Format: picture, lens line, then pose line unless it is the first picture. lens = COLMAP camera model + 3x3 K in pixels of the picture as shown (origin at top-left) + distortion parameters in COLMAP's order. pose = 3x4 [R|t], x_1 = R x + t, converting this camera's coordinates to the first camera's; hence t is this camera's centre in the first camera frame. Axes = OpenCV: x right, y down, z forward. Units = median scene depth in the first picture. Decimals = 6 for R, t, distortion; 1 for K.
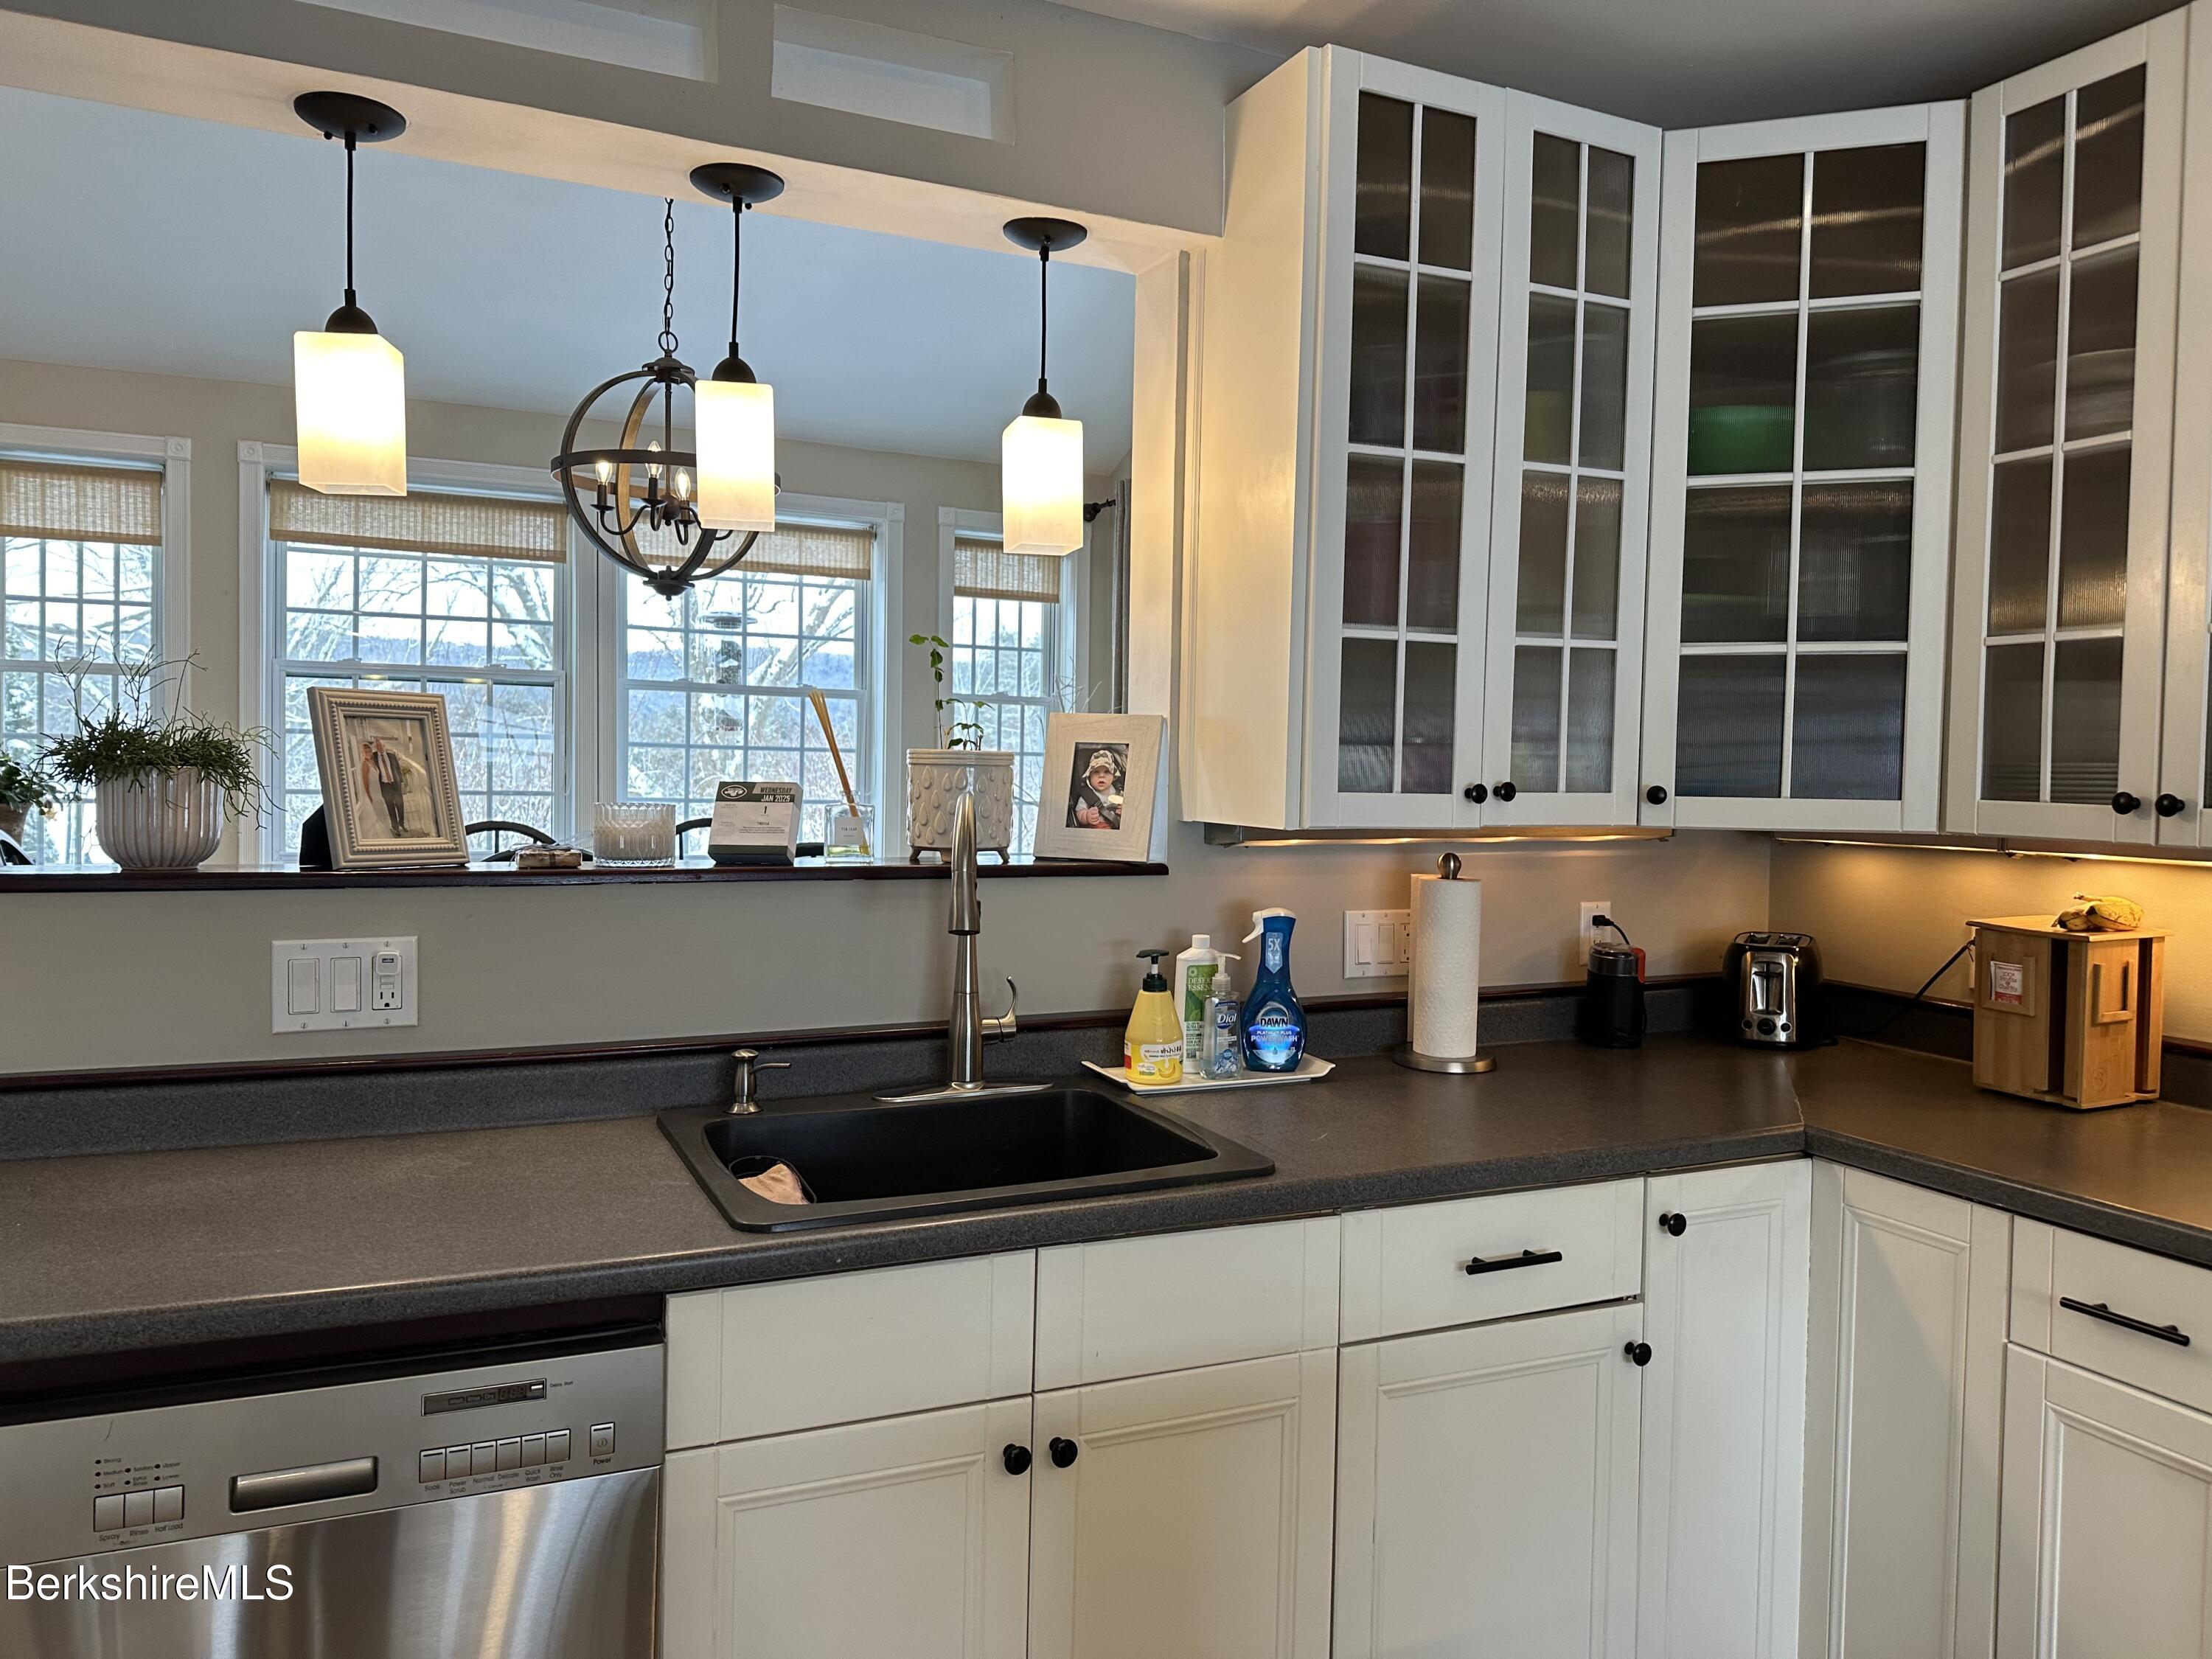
lens RADIAL K [[1554.7, 0, 1139.1], [0, 1554.7, 822.6], [0, 0, 1]] dist [0.056047, -0.071455]
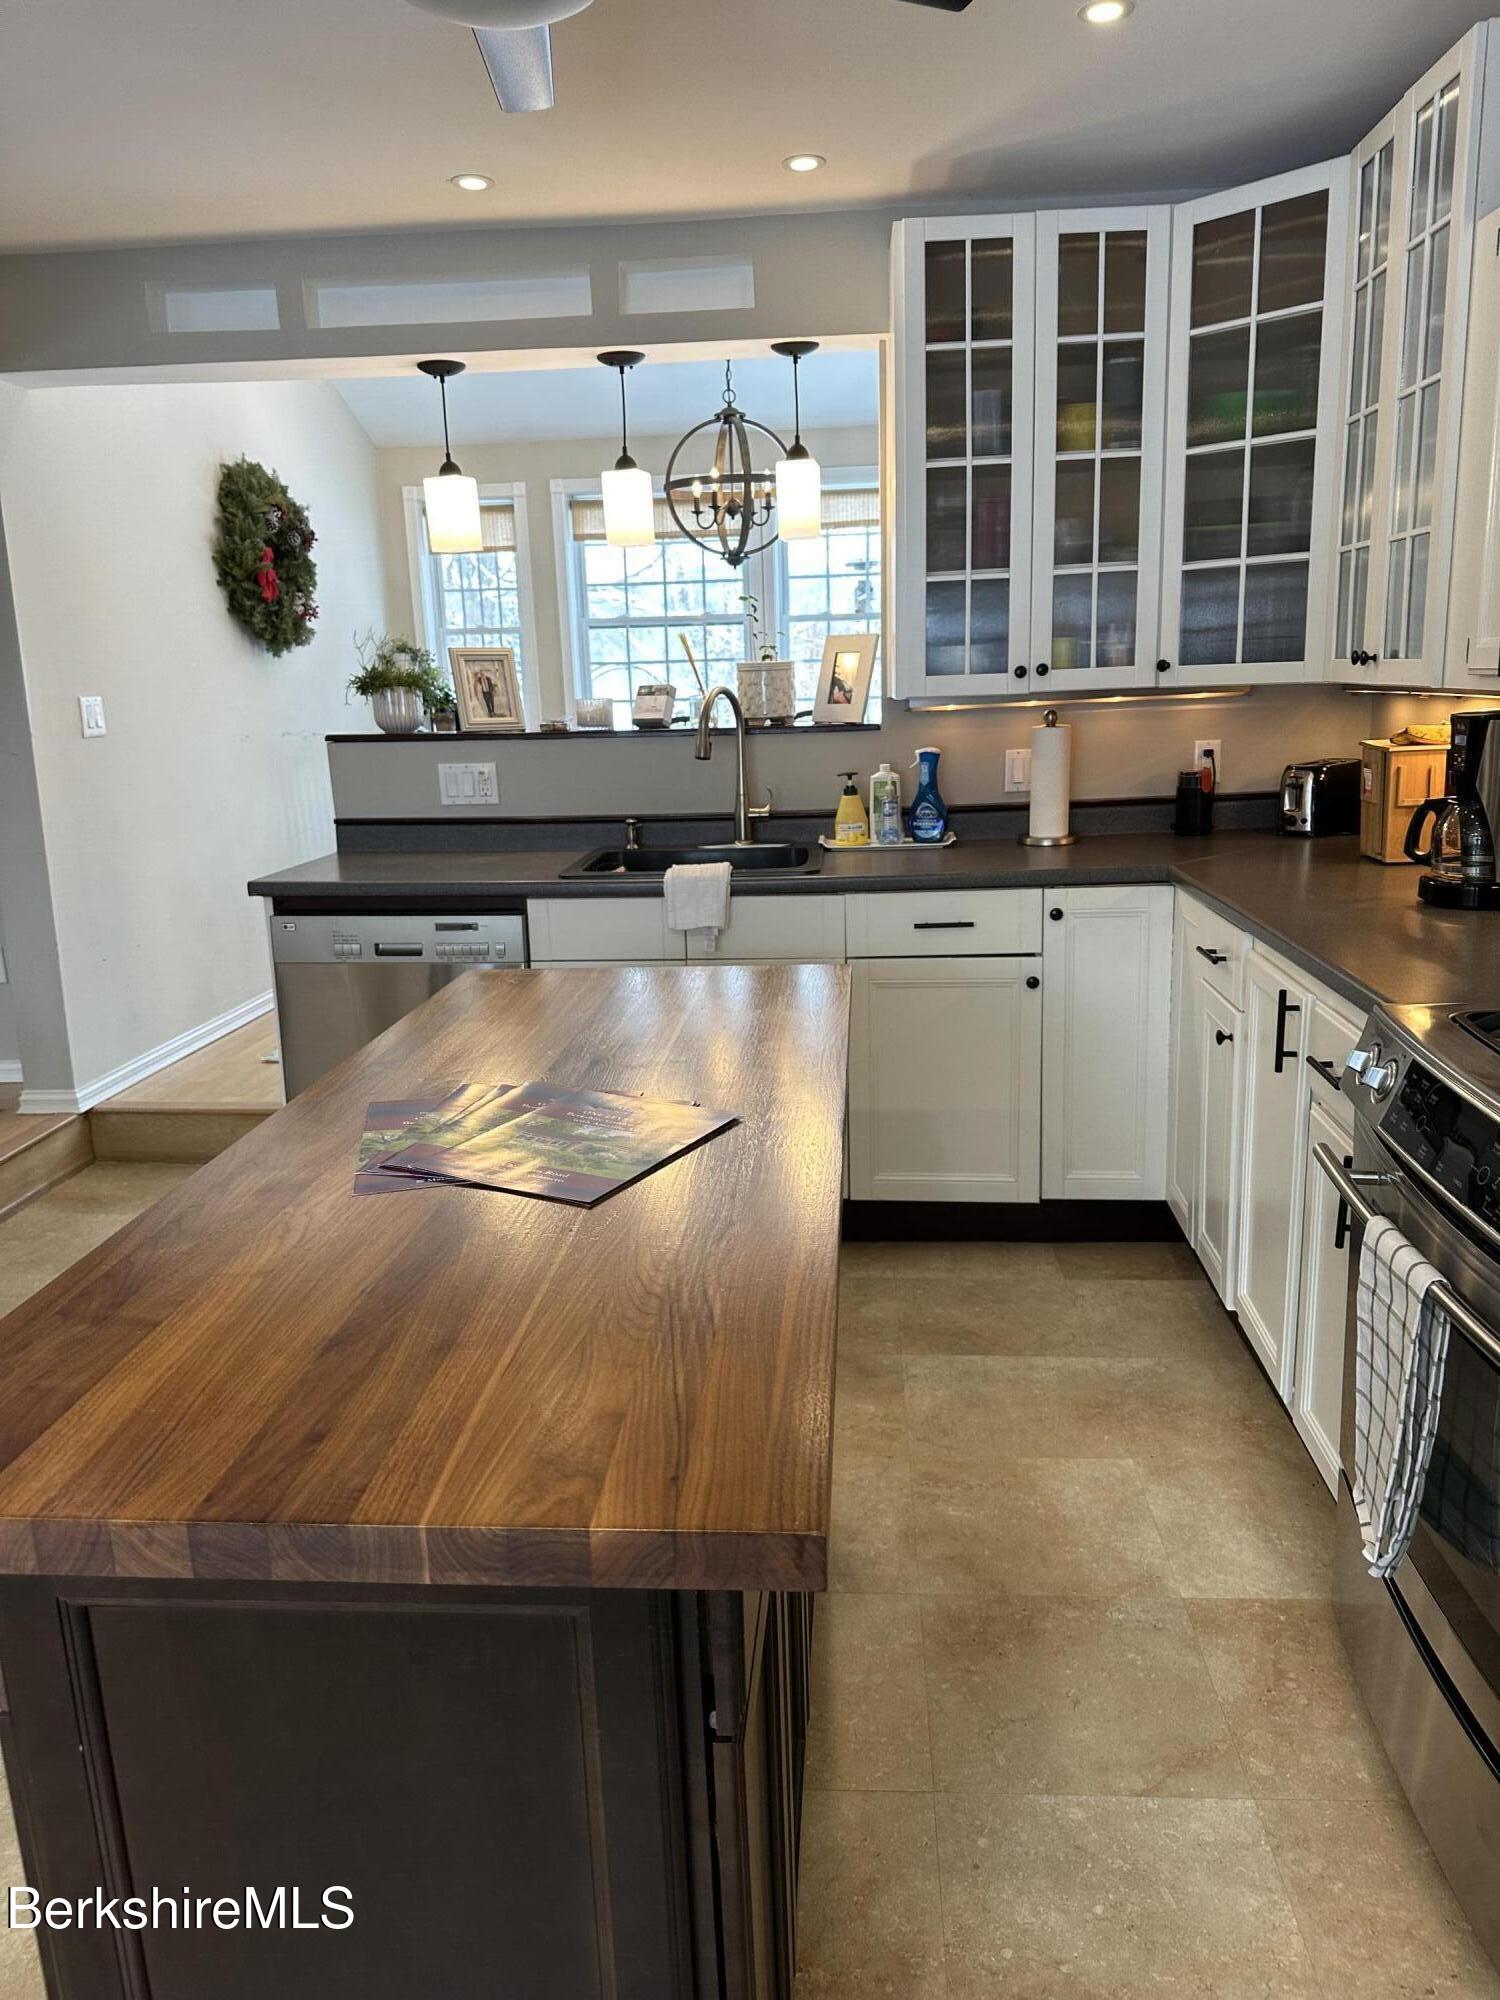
lens RADIAL K [[1405.7, 0, 755.5], [0, 1405.7, 1002.1], [0, 0, 1]] dist [0.056047, -0.071455]
pose [[0.874655, 0.065453, -0.480307, 0.716093], [0.029412, 0.981851, 0.187361, 0.036700], [0.483853, -0.178003, 0.856855, -0.495299]]
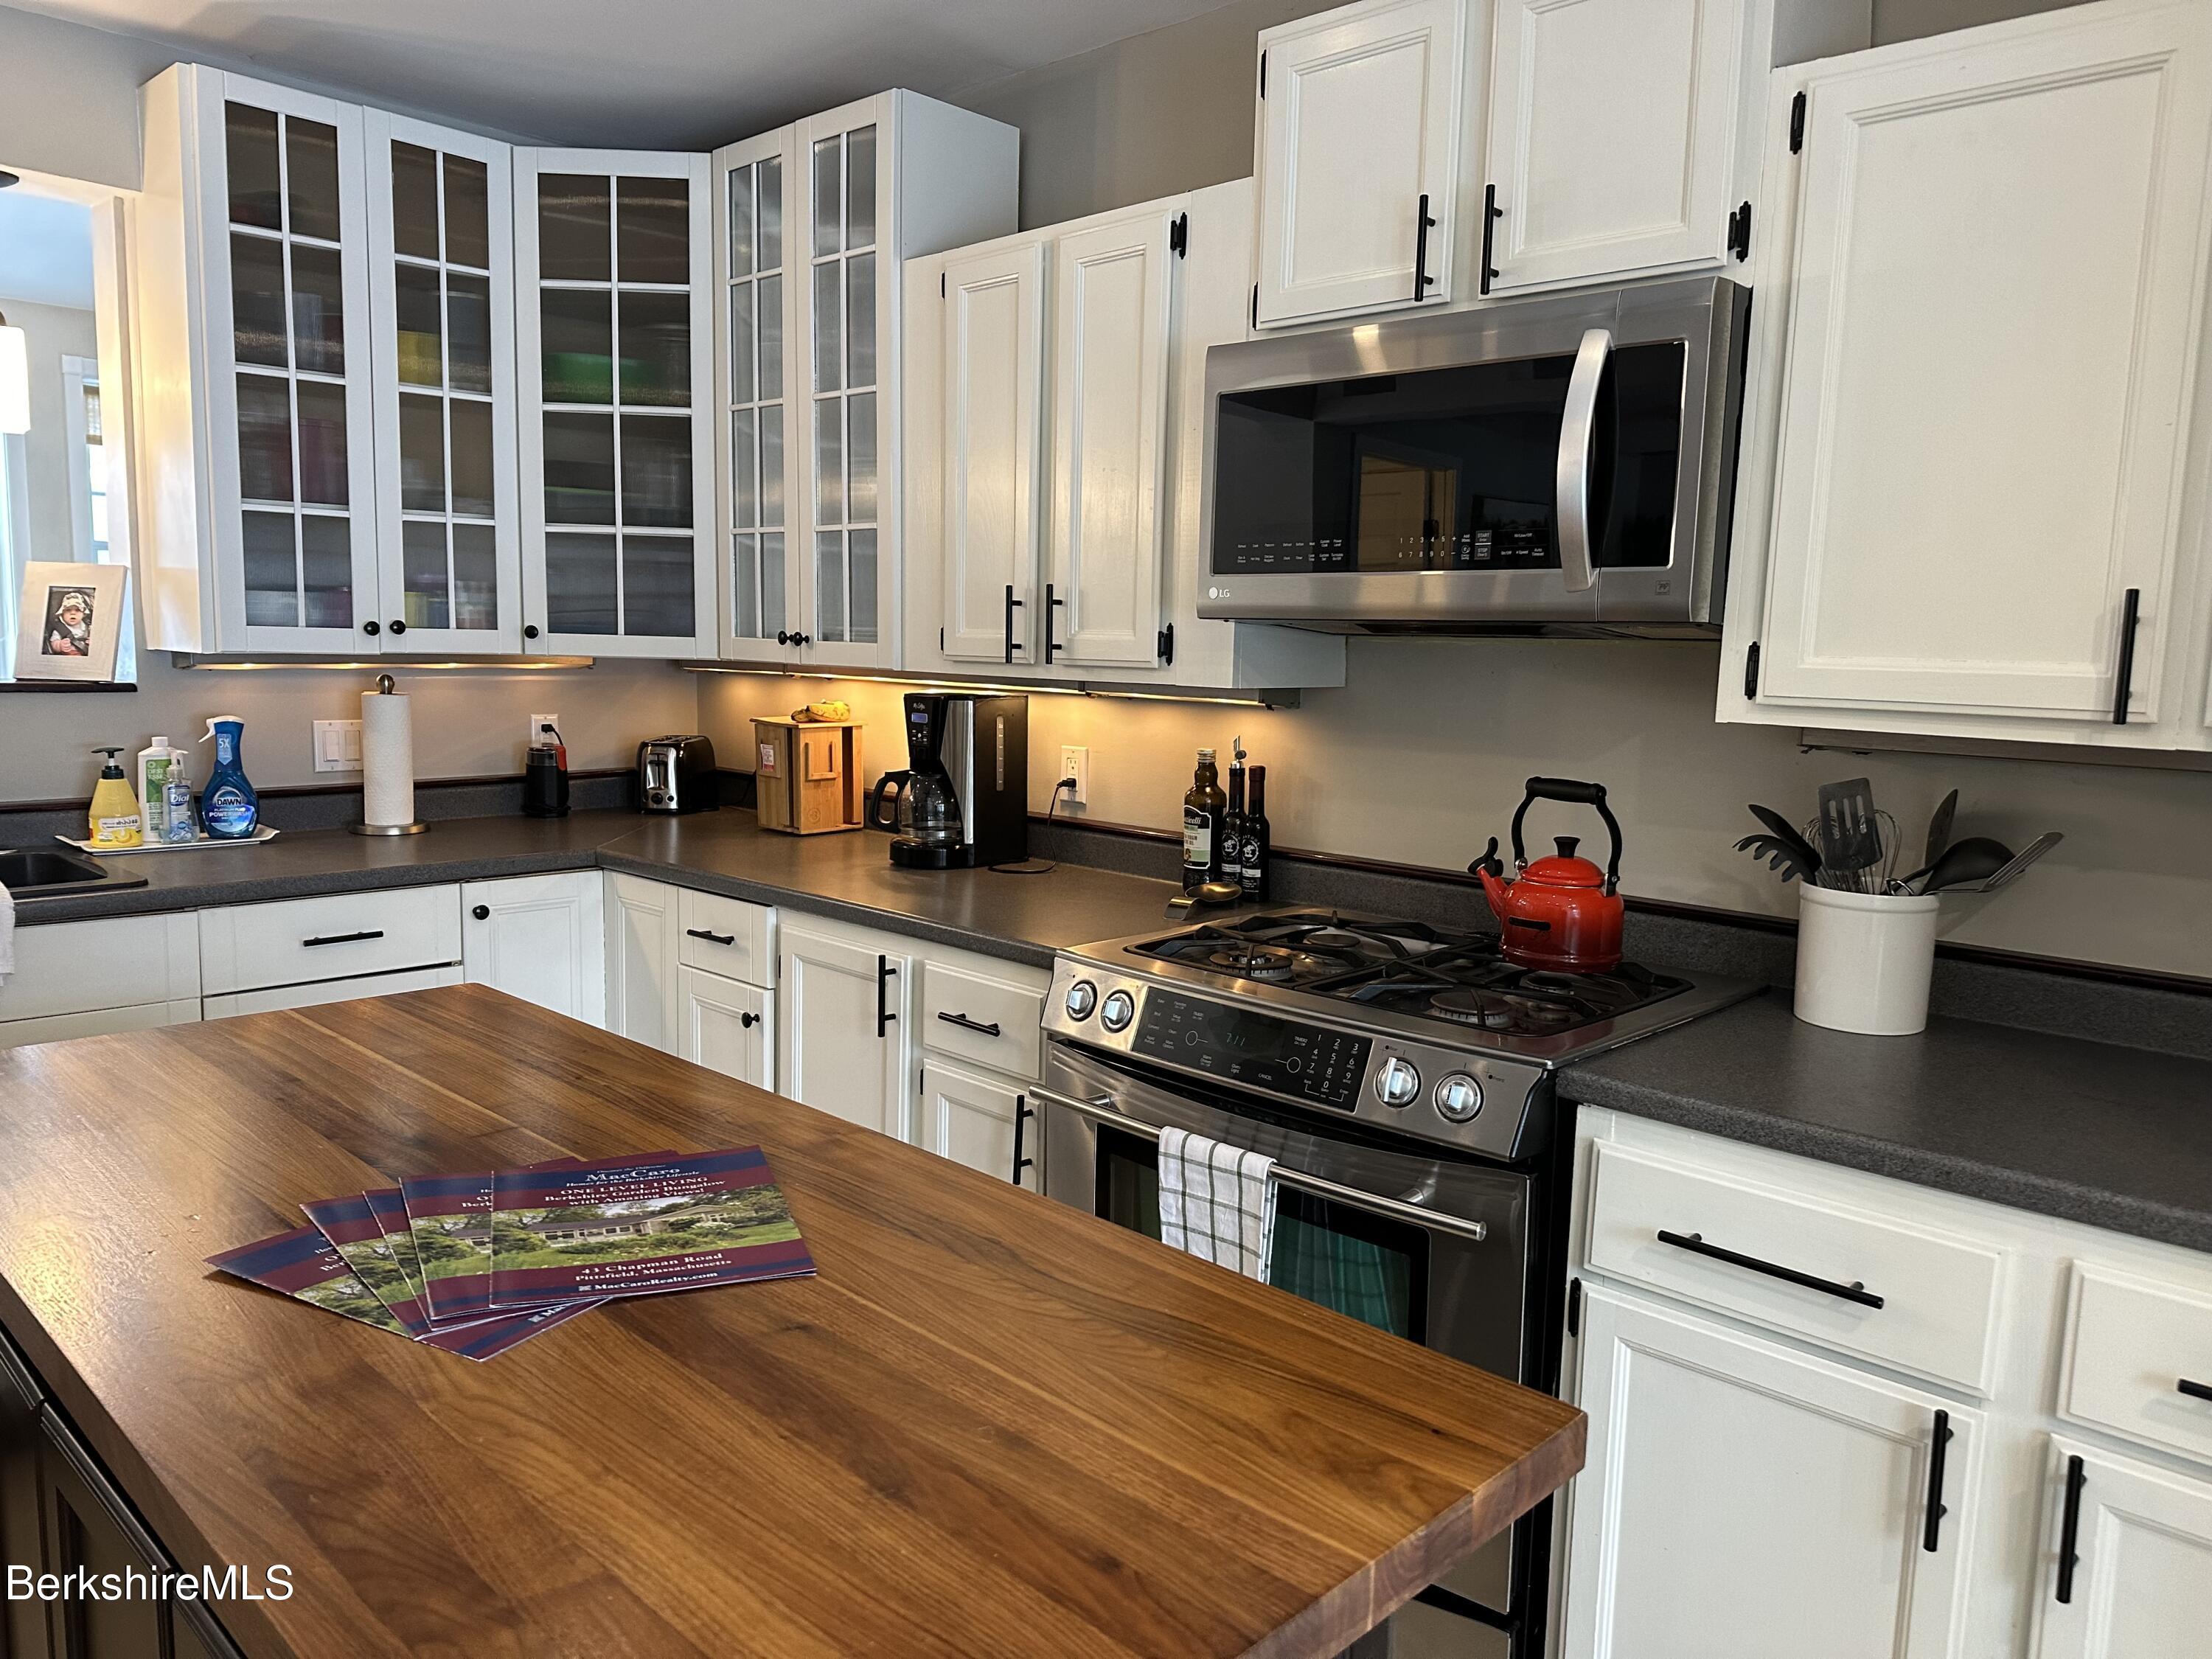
lens RADIAL K [[1554.7, 0, 1115.3], [0, 1554.7, 827.4], [0, 0, 1]] dist [0.056047, -0.071455]
pose [[0.930580, -0.038317, 0.364077, 0.316296], [0.004999, 0.995745, 0.092017, 0.032338], [-0.366053, -0.083809, 0.926812, -0.545311]]
